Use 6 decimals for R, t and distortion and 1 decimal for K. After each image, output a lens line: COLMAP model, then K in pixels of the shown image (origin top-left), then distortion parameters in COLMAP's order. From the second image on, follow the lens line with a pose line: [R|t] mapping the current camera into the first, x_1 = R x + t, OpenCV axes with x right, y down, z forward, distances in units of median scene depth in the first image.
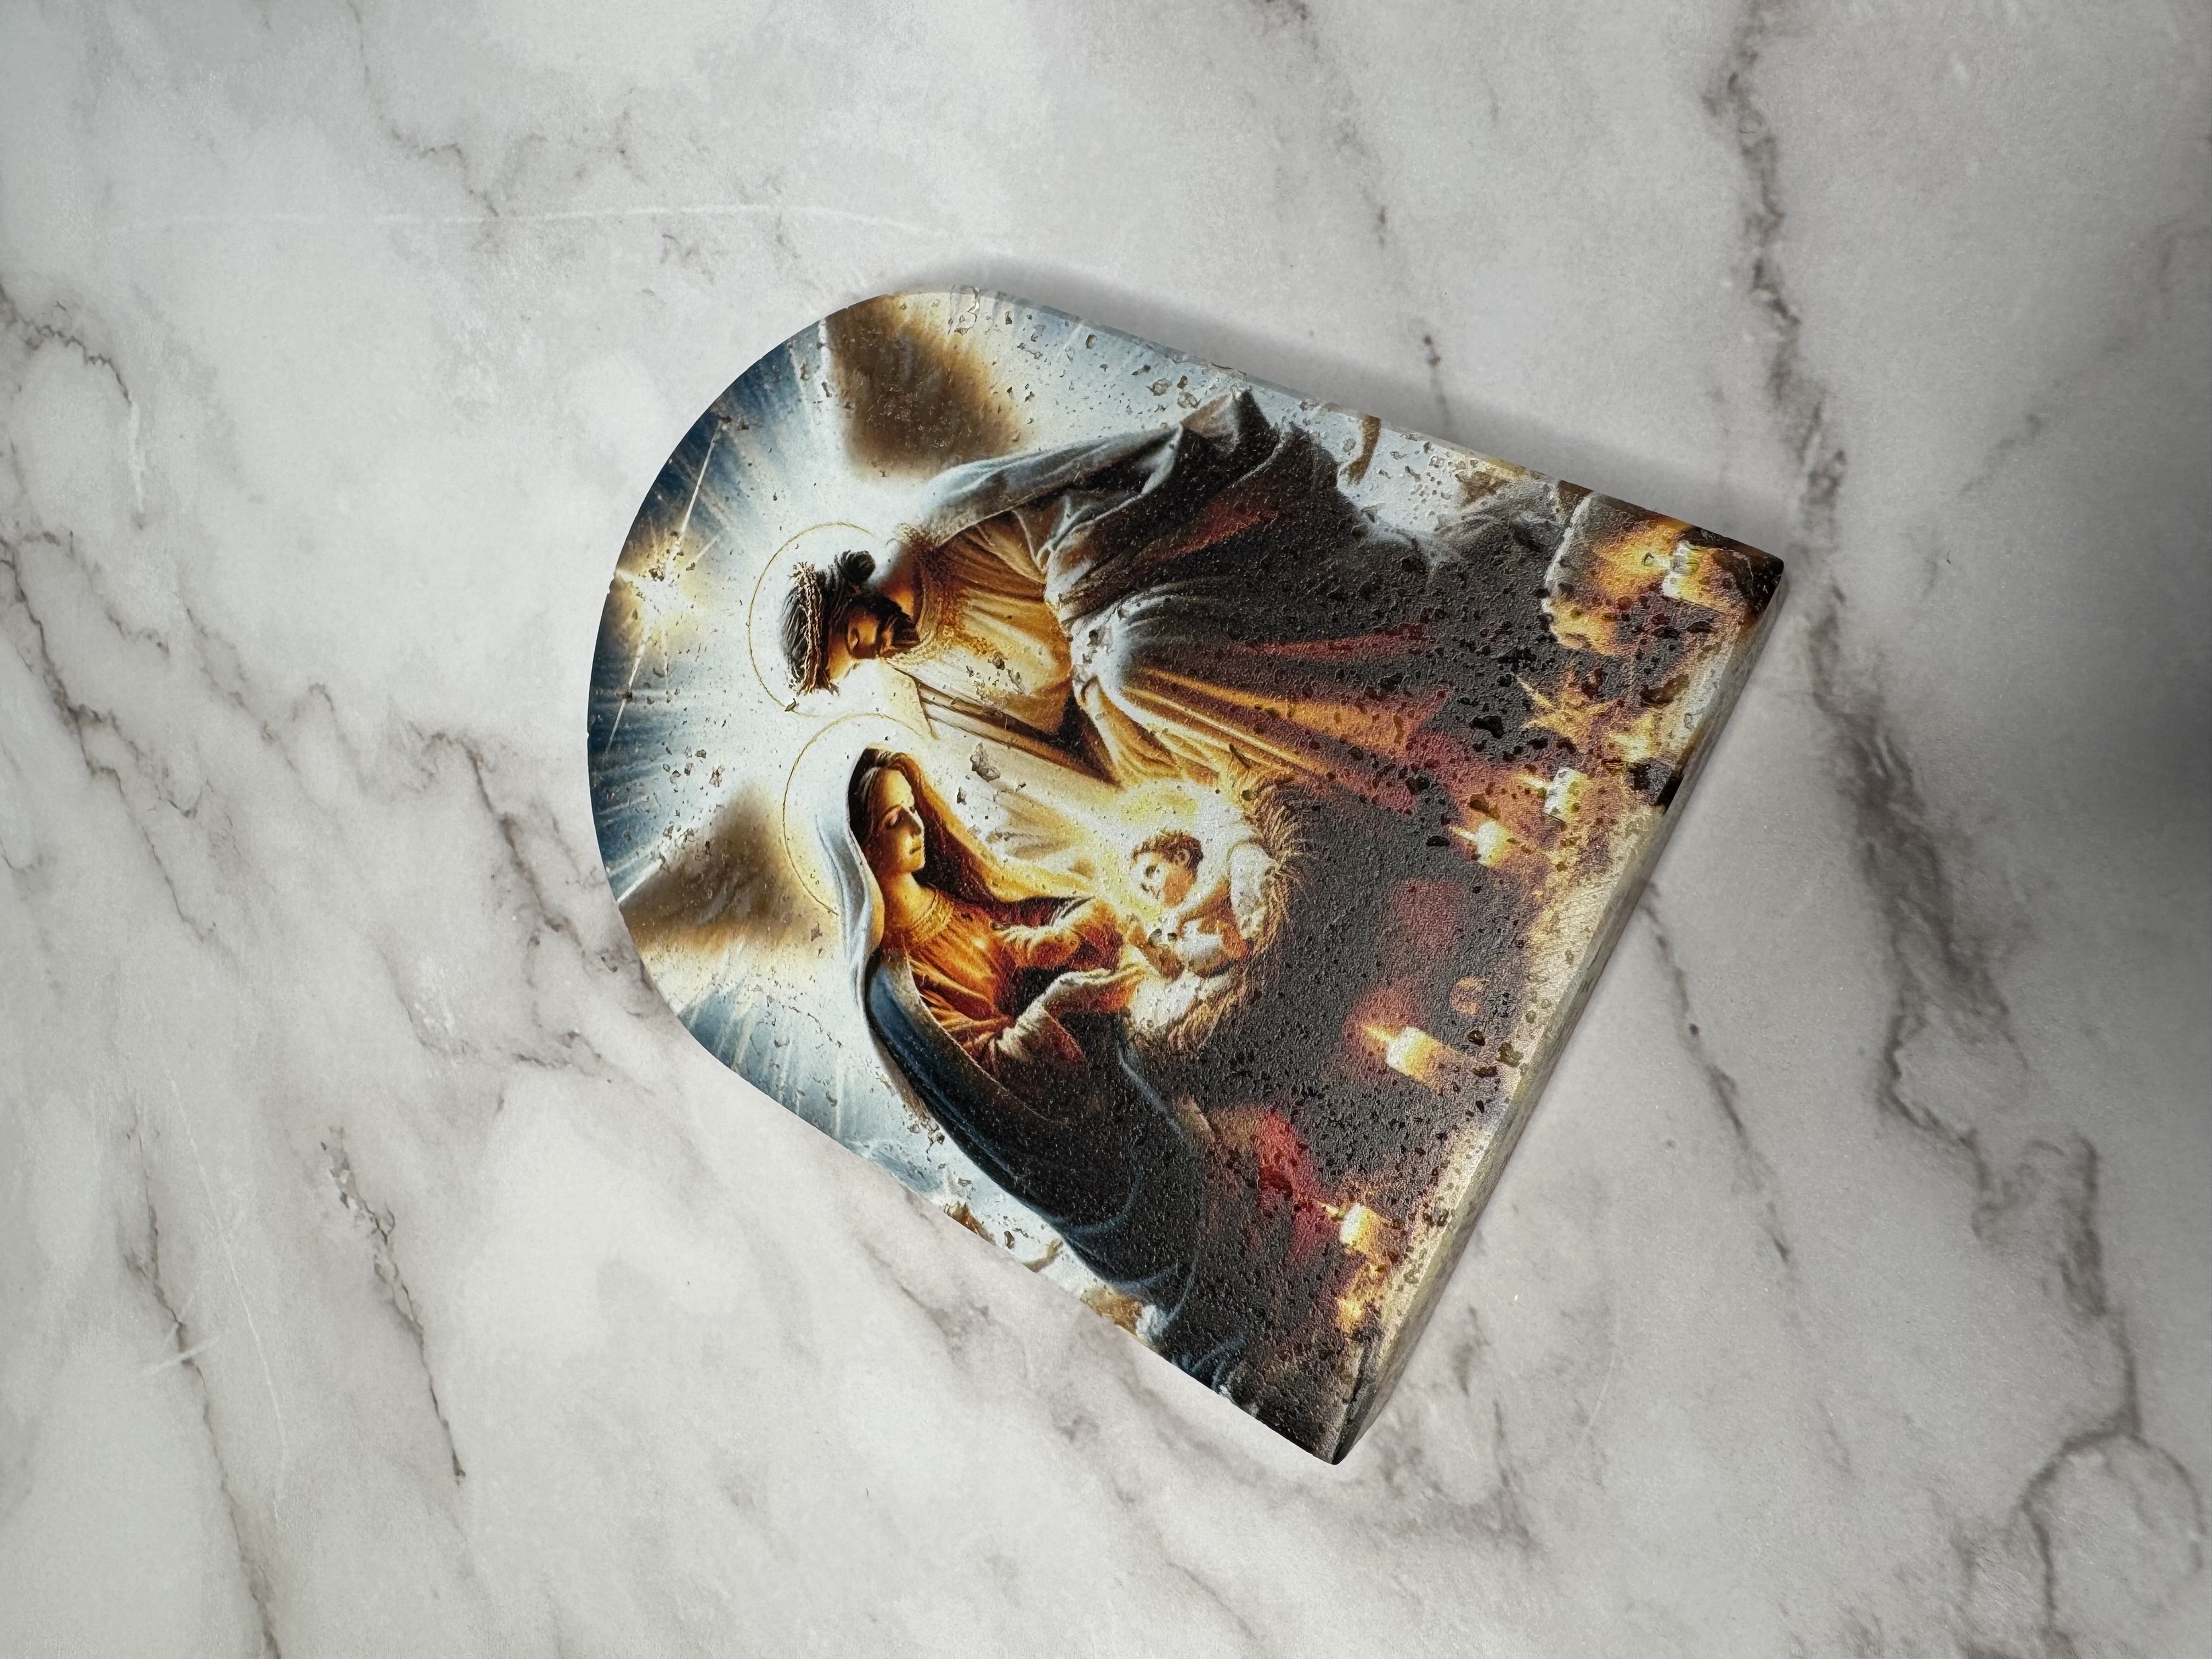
lens RADIAL K [[1572.9, 0, 994.2], [0, 1572.9, 826.8], [0, 0, 1]] dist [-0.013814, 0.007692]
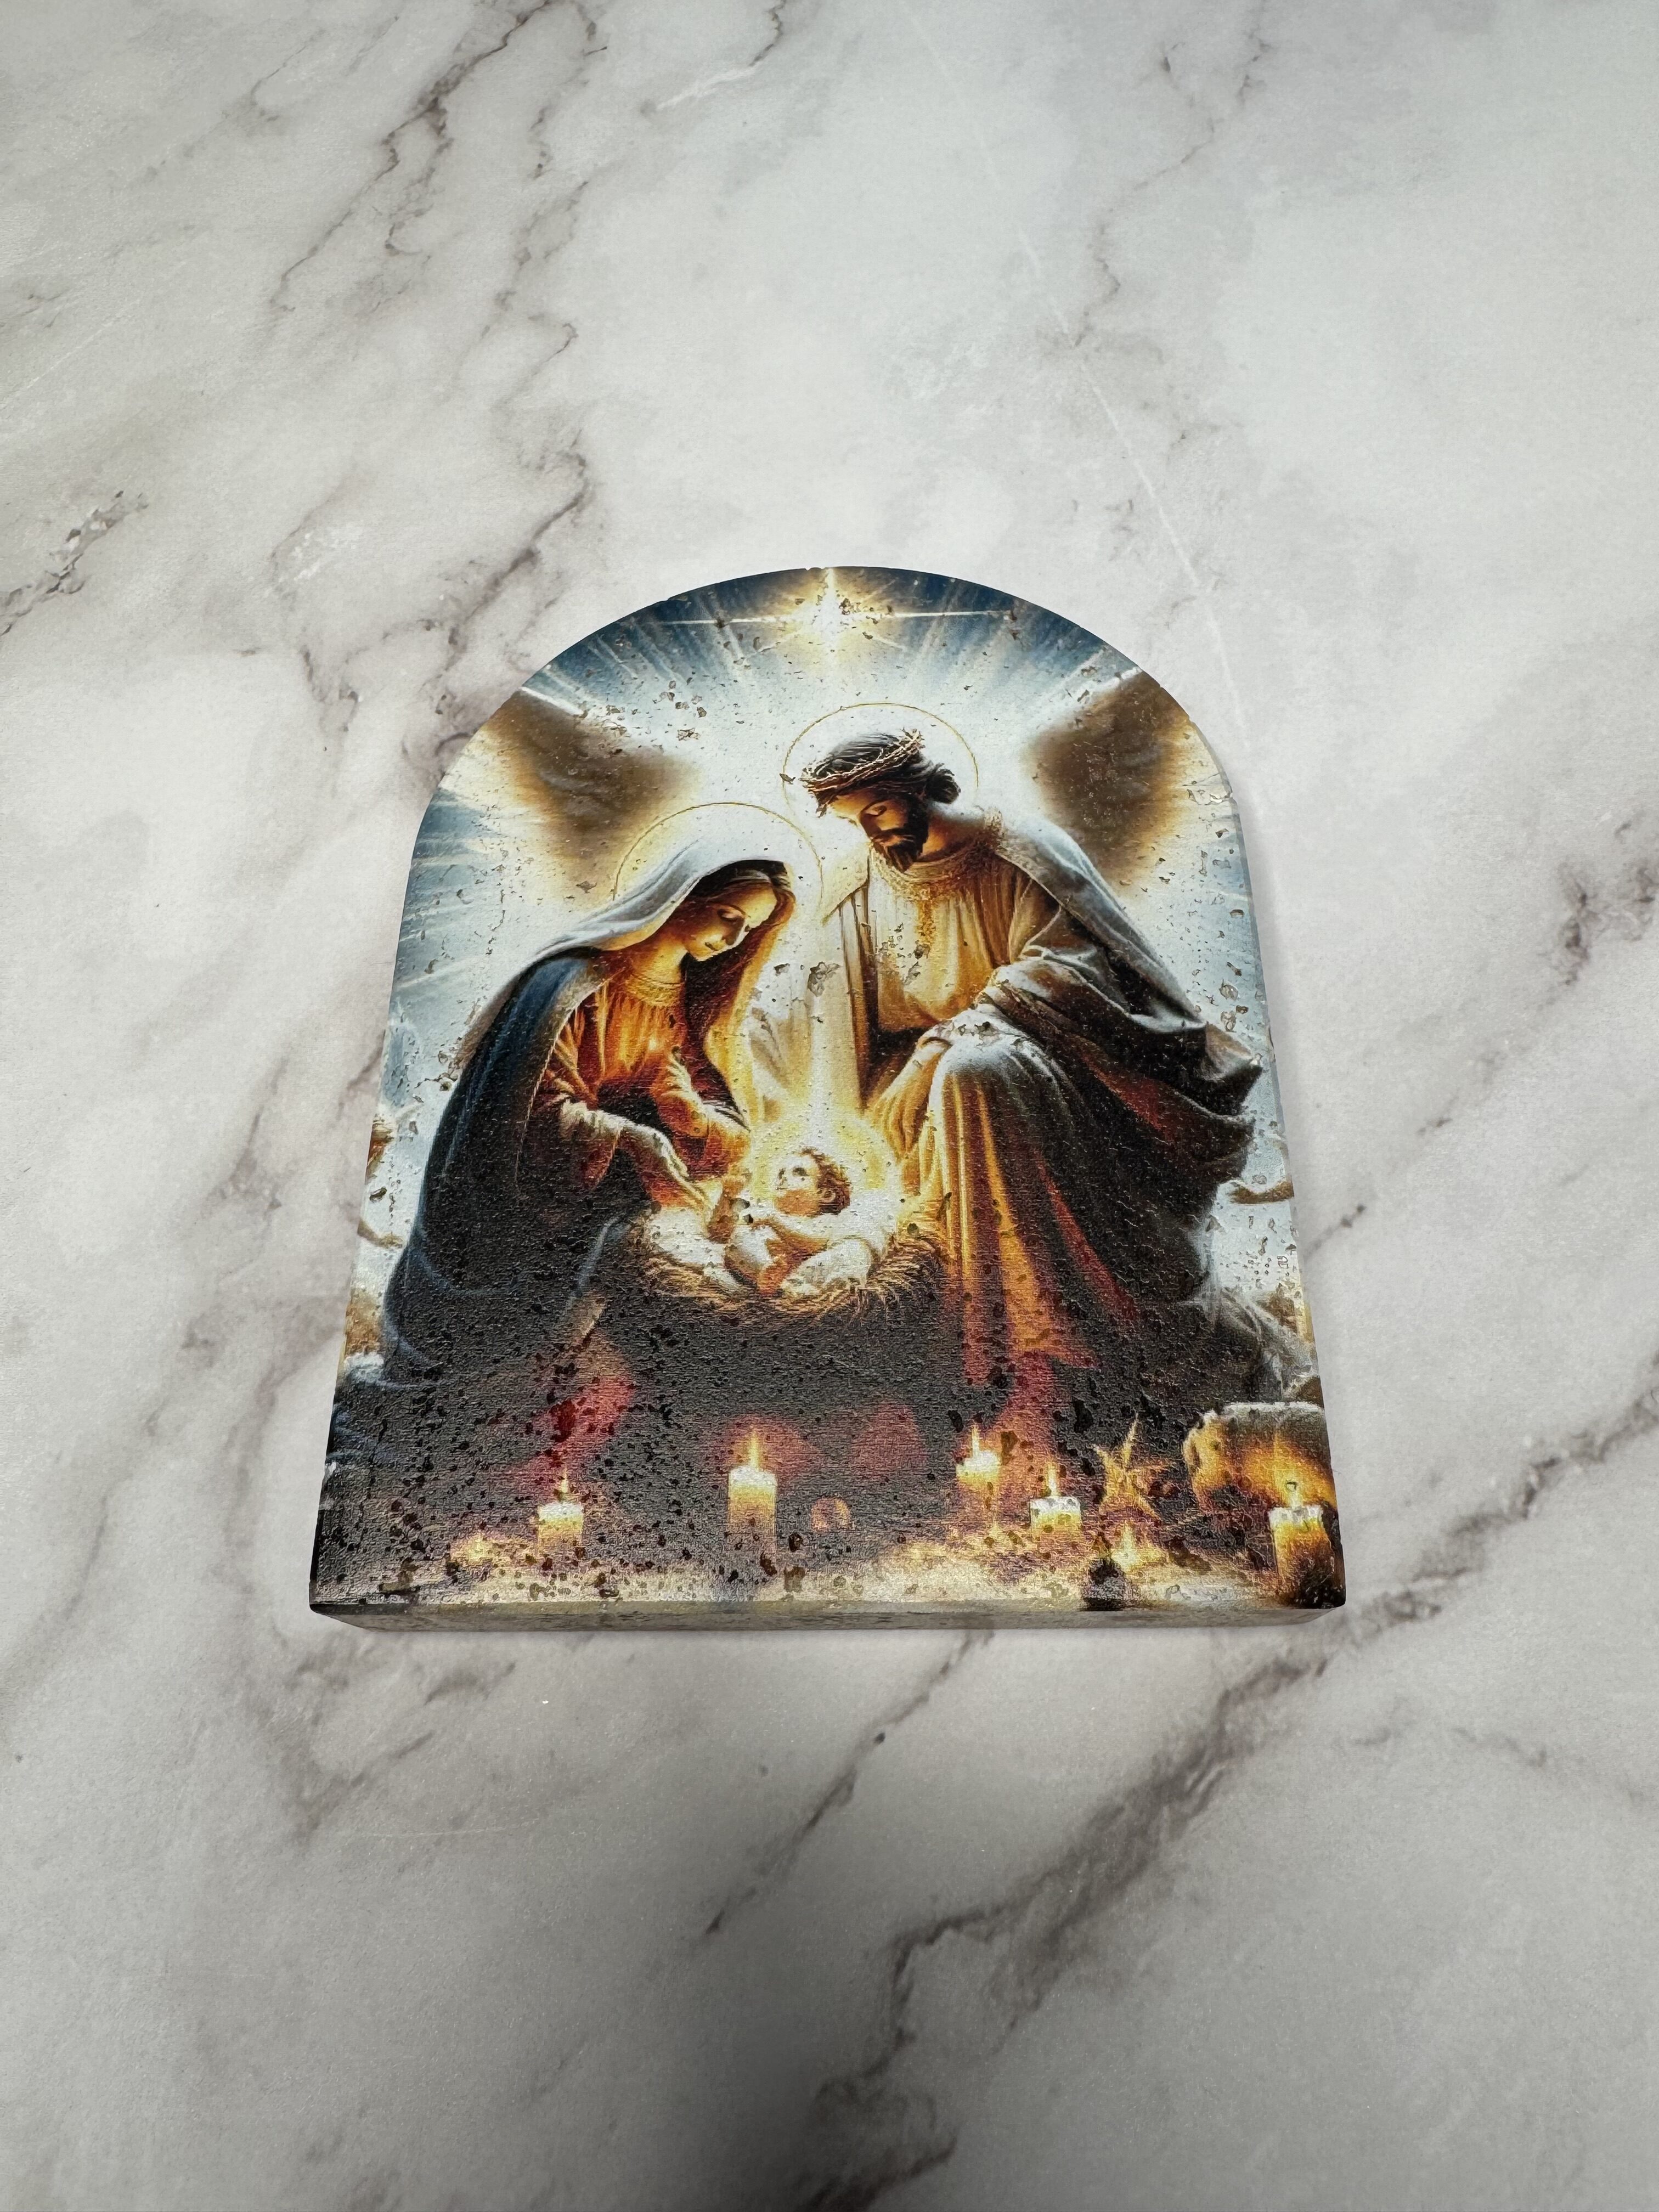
lens RADIAL K [[1572.9, 0, 835.3], [0, 1572.9, 1005.5], [0, 0, 1]] dist [-0.013814, 0.007692]
pose [[0.387434, 0.920801, 0.044939, -0.032421], [-0.907535, 0.389516, -0.157026, 0.120287], [-0.162095, 0.020053, 0.986571, 0.017203]]
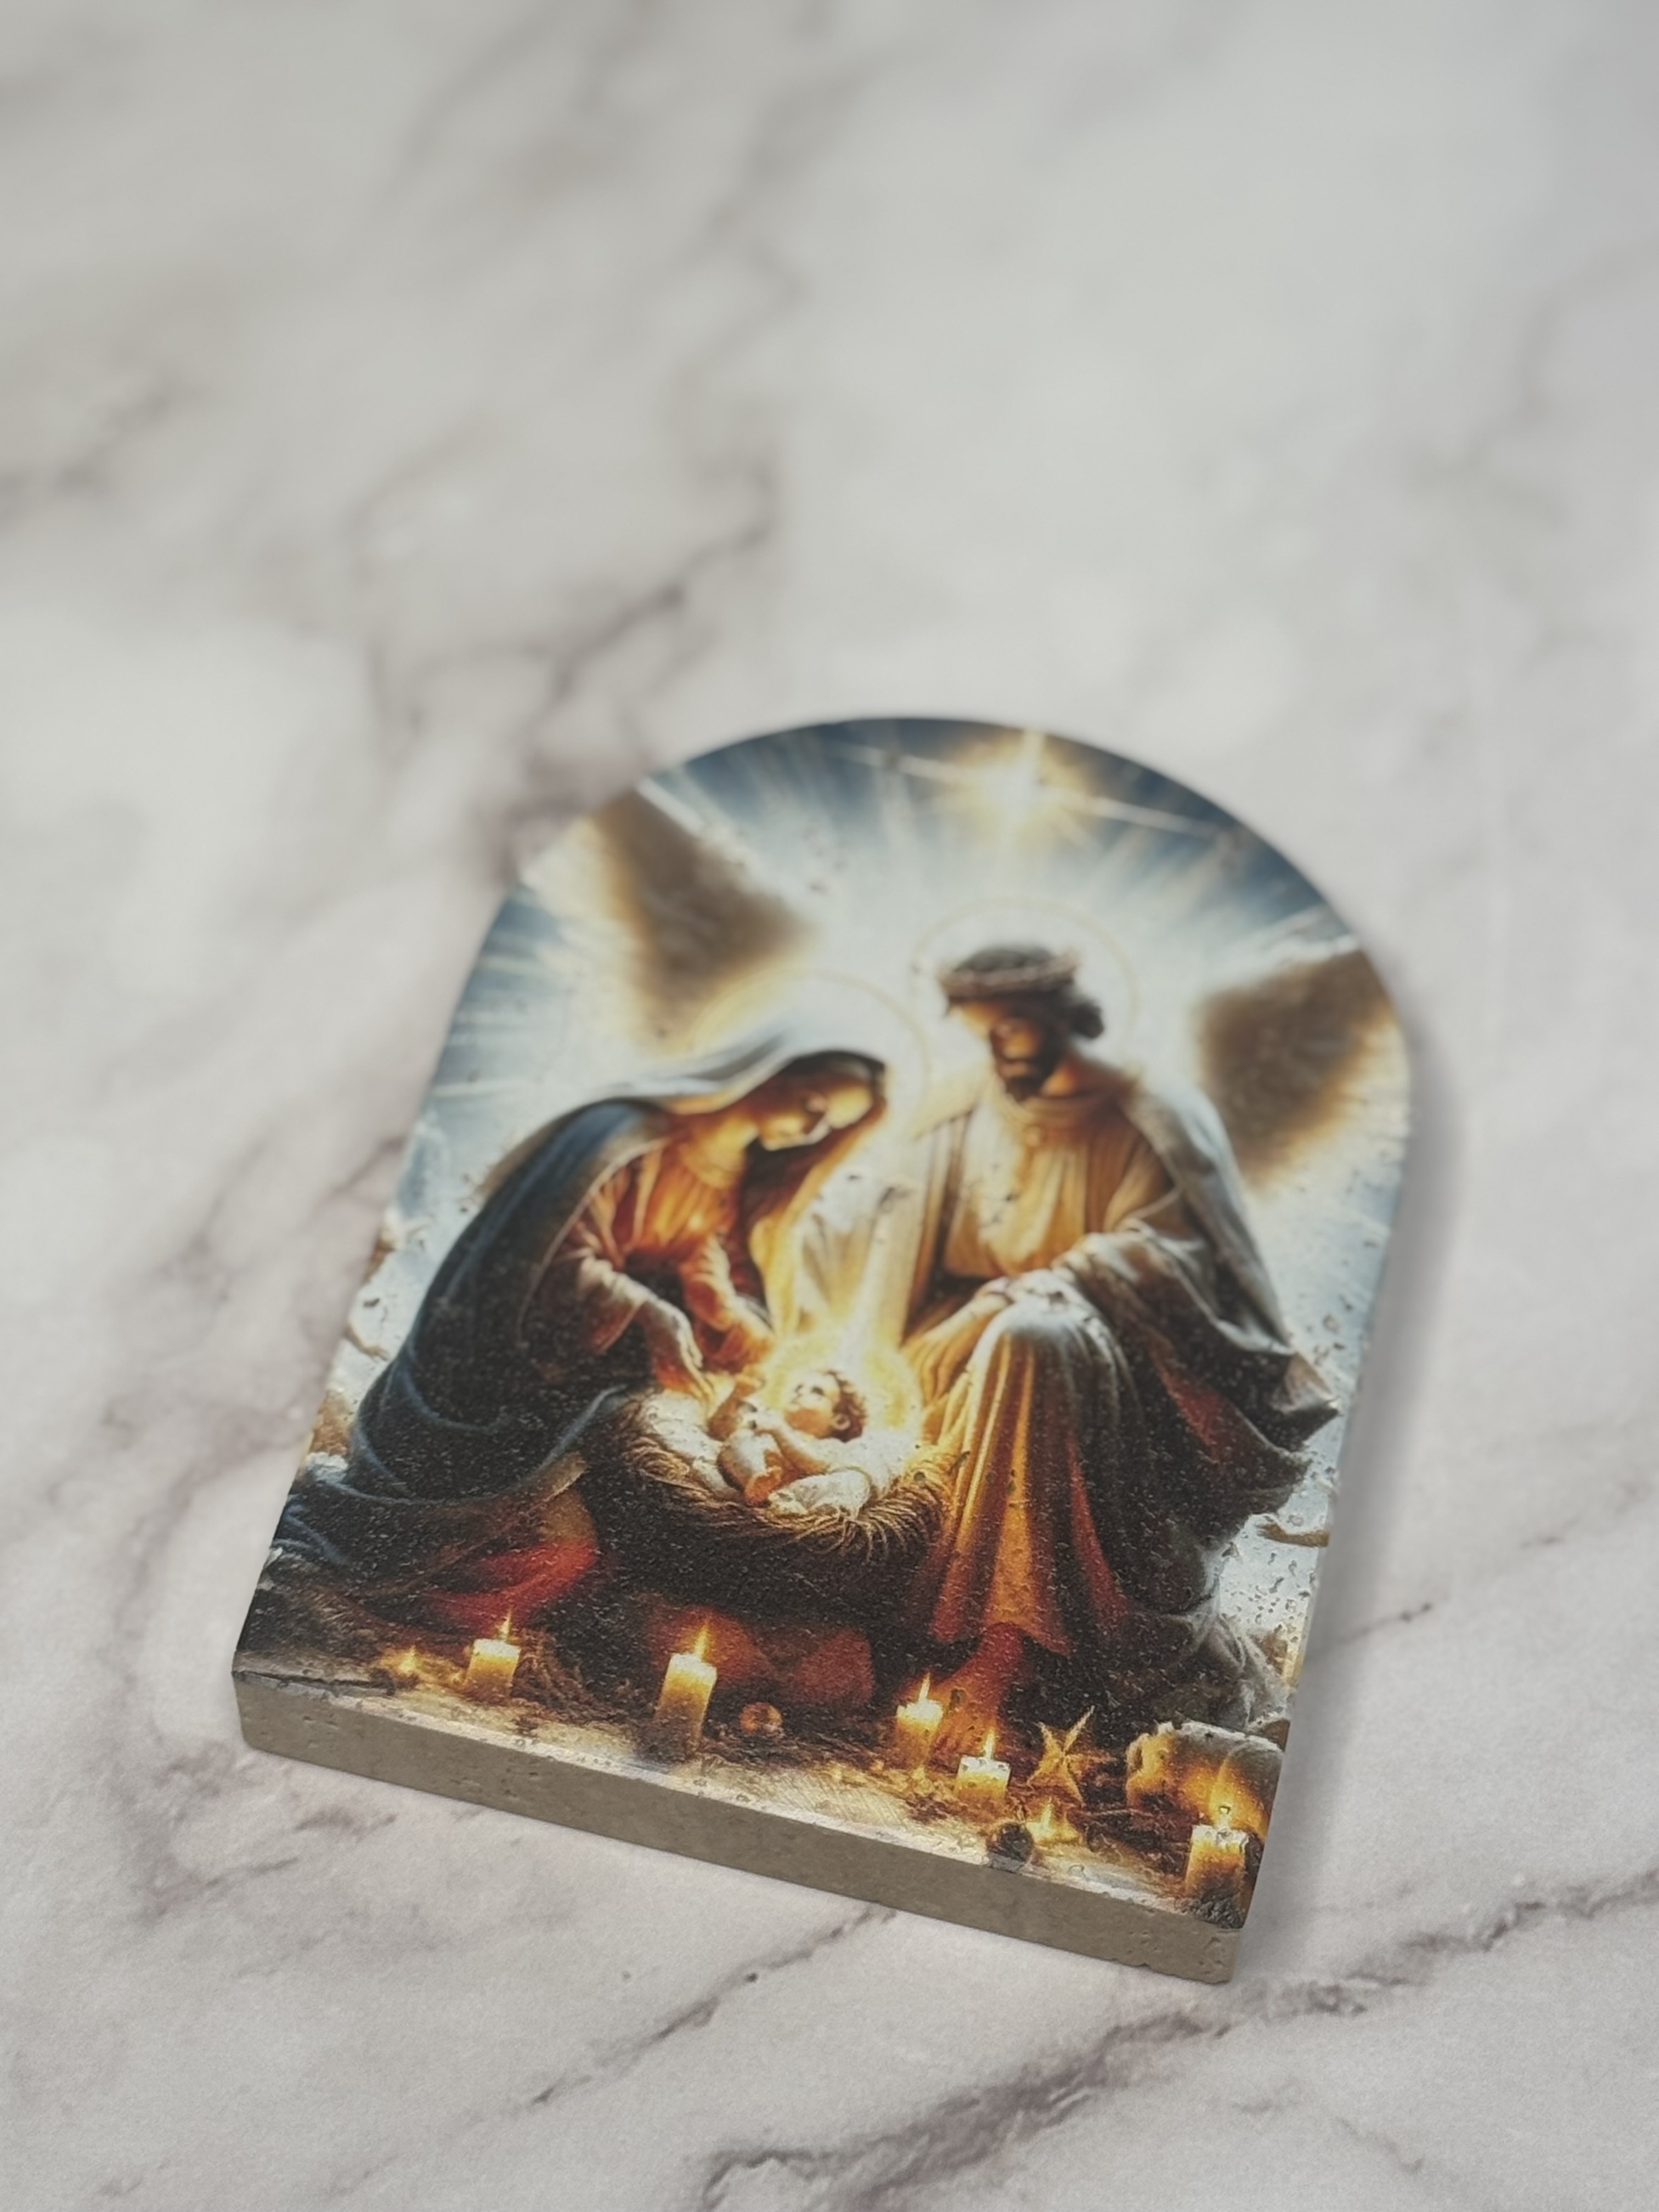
lens RADIAL K [[4768.1, 0, 814.9], [0, 4768.1, 1093.7], [0, 0, 1]] dist [0.092967, 0.000000]
pose [[0.146871, 0.988457, -0.037182, 0.030298], [-0.982129, 0.141252, -0.124378, 0.345635], [-0.117691, 0.054785, 0.991538, -1.739952]]
